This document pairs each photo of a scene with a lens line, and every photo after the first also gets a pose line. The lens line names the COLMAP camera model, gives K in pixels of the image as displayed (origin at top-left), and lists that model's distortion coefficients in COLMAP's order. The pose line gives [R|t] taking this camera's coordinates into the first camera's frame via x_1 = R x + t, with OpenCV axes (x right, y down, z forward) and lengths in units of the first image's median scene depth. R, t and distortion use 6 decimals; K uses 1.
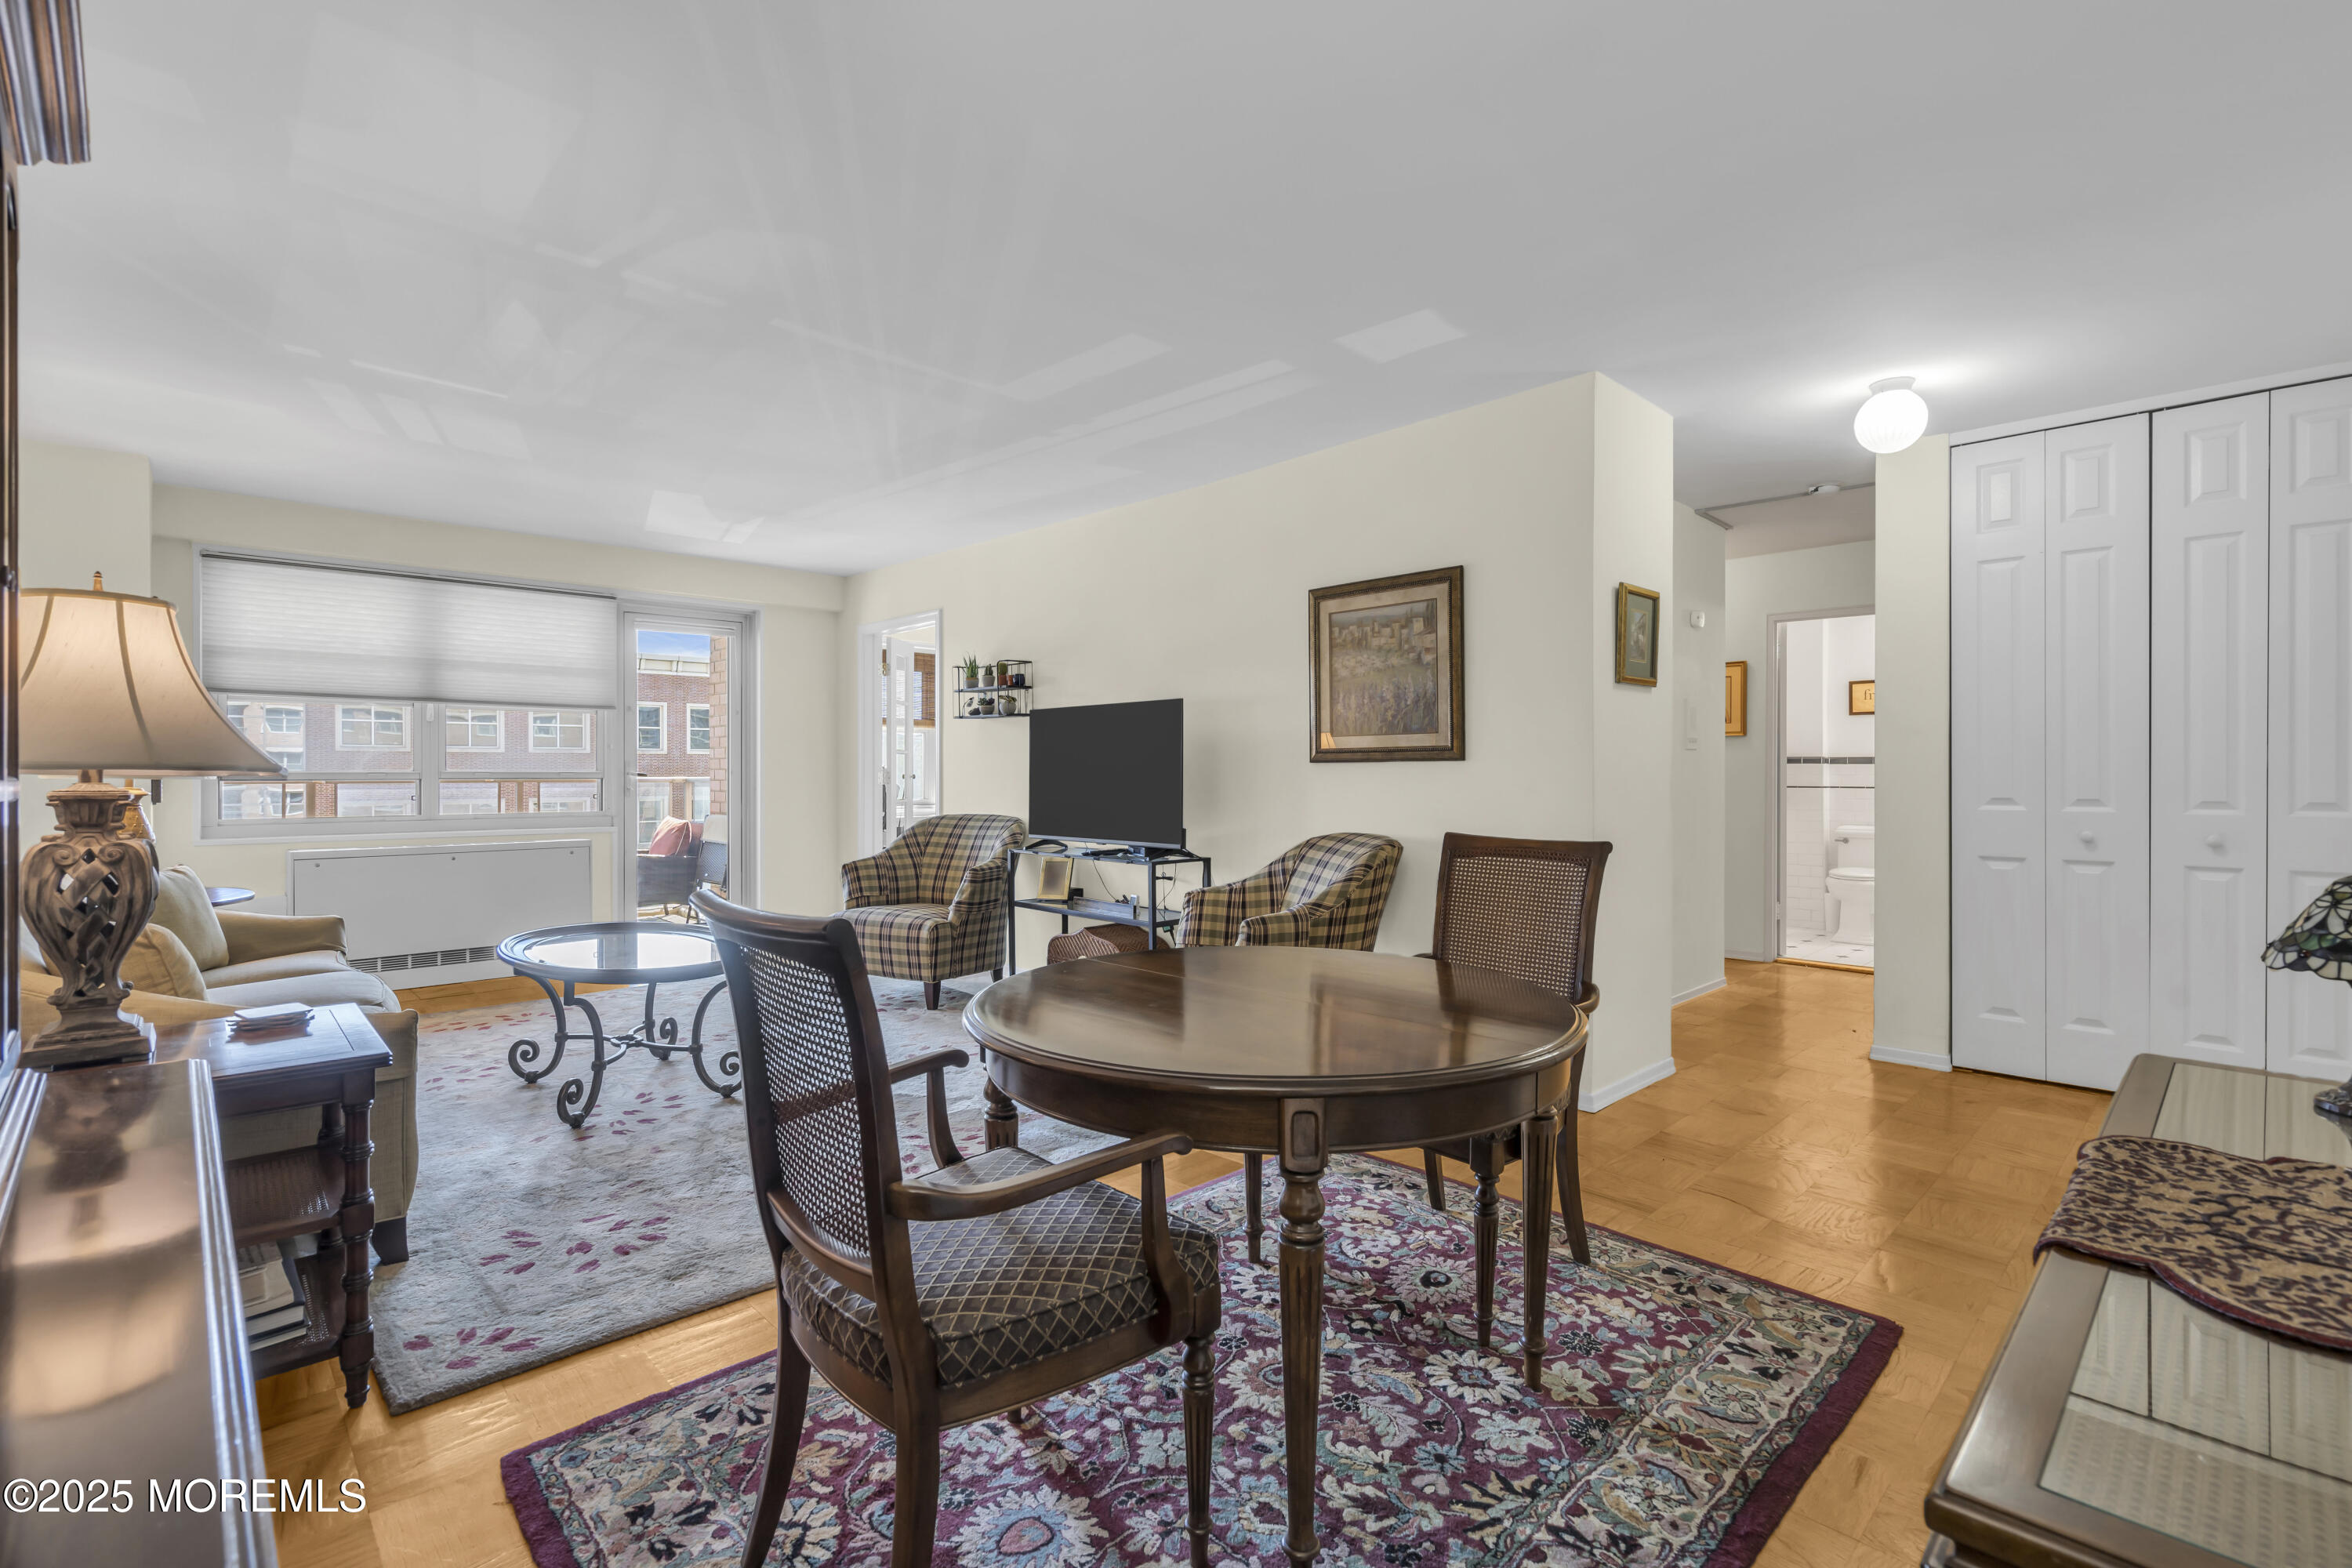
lens RADIAL K [[1051.5, 0, 1176.0], [0, 1051.5, 784.0], [0, 0, 1]] dist [-0.001115, 0.000391]
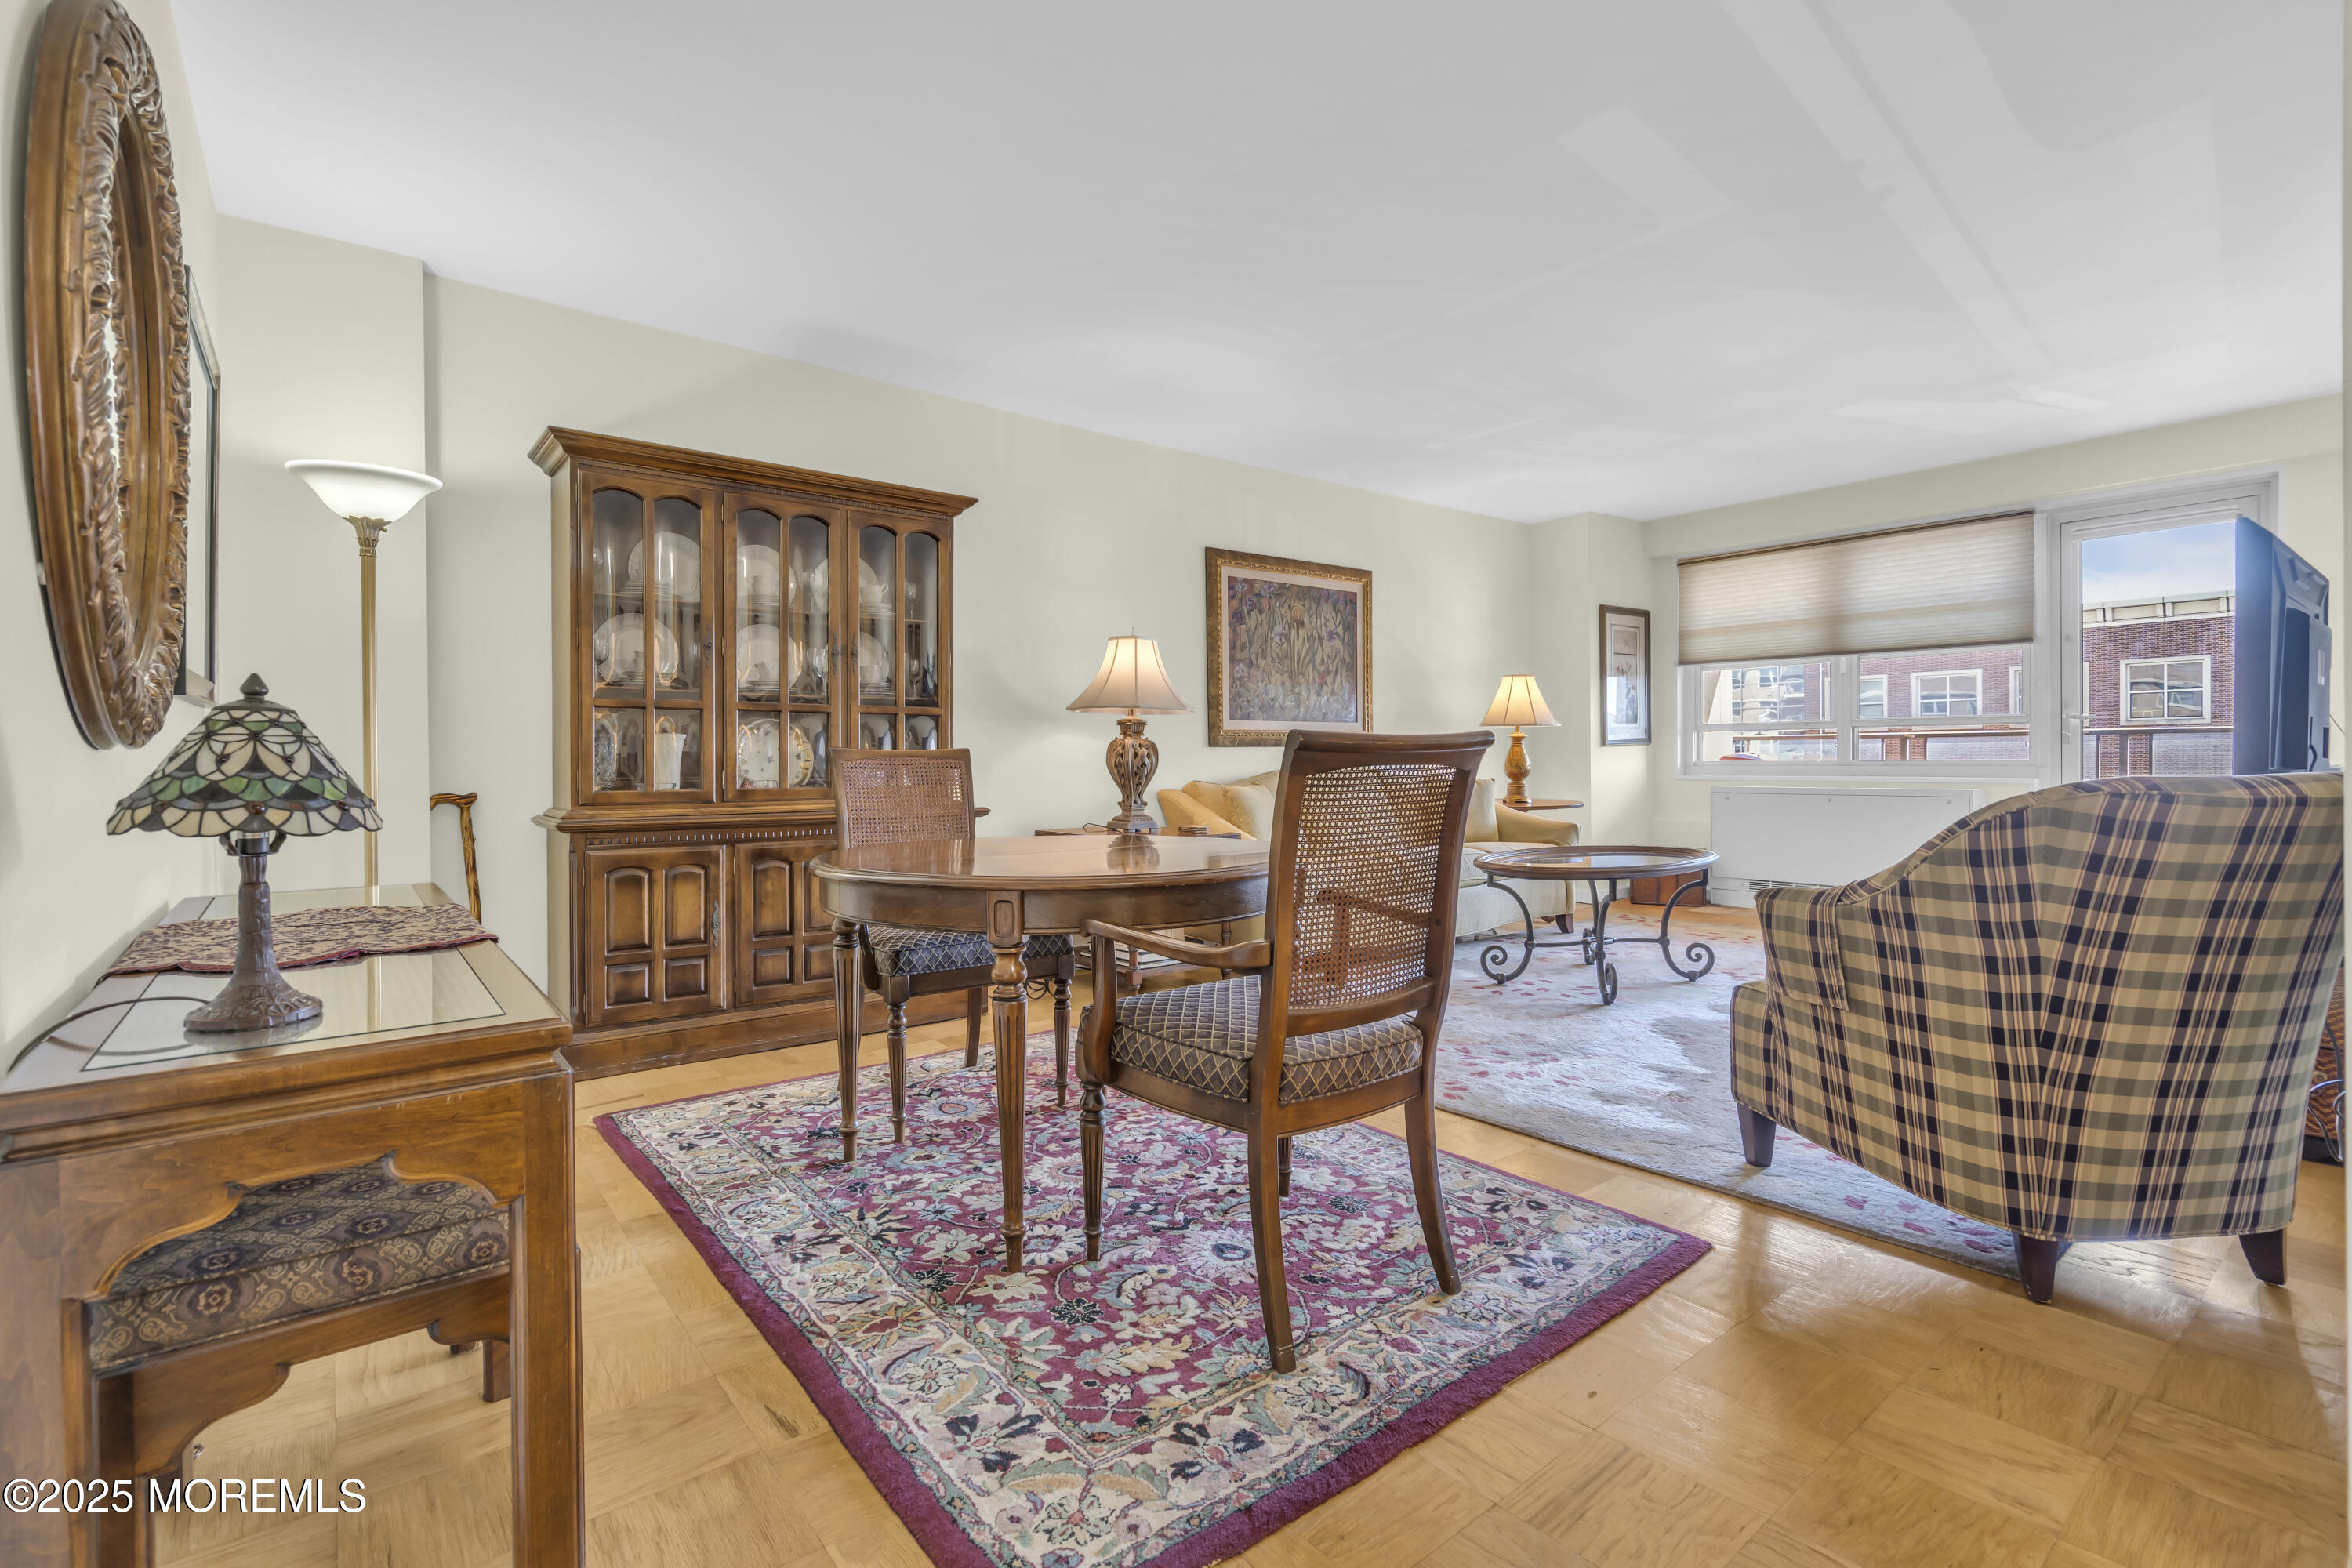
lens RADIAL K [[1075.1, 0, 1170.0], [0, 1075.1, 777.1], [0, 0, 1]] dist [0.000668, 0.000729]
pose [[-0.096379, 0.016204, -0.995213, 1.059550], [-0.005211, 0.999846, 0.016784, 0.073578], [0.995331, 0.006803, -0.096280, 0.992545]]
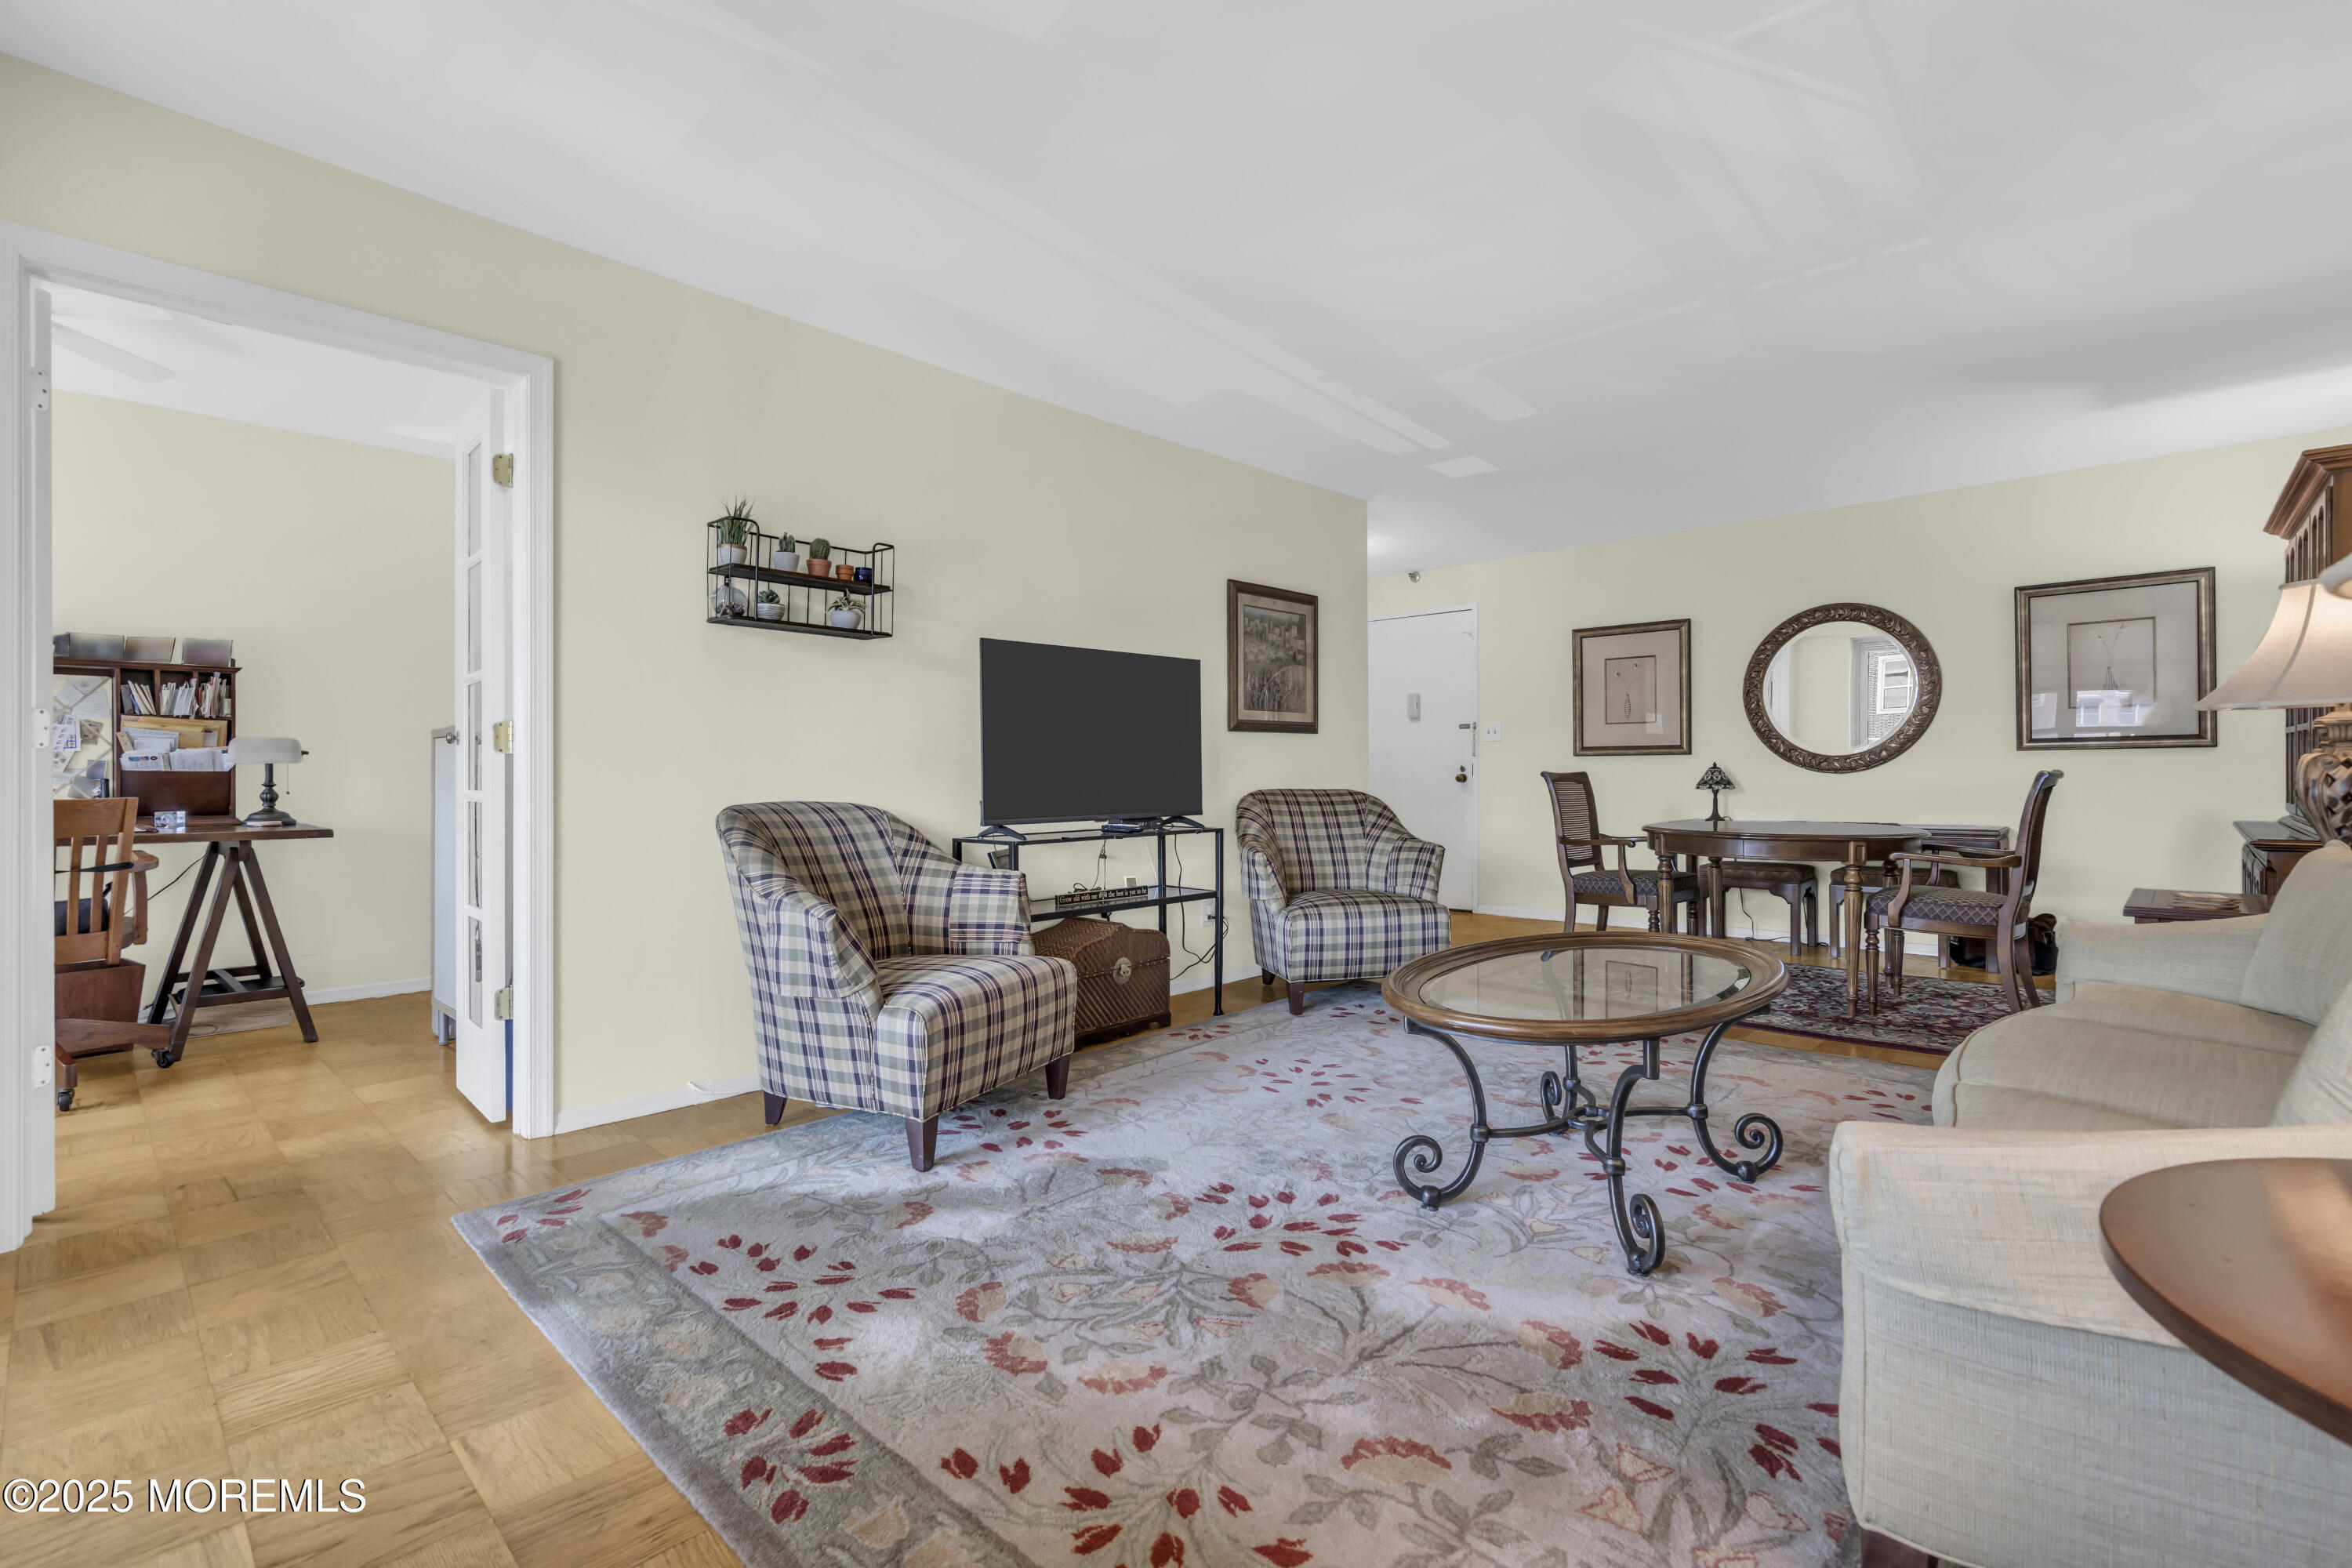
lens RADIAL K [[1051.5, 0, 1176.0], [0, 1051.5, 784.0], [0, 0, 1]] dist [-0.001115, 0.000391]
pose [[-0.040929, -0.009997, 0.999112, -1.778857], [0.017729, 0.999785, 0.010730, 0.040895], [-0.999005, 0.018152, -0.040743, 1.963730]]
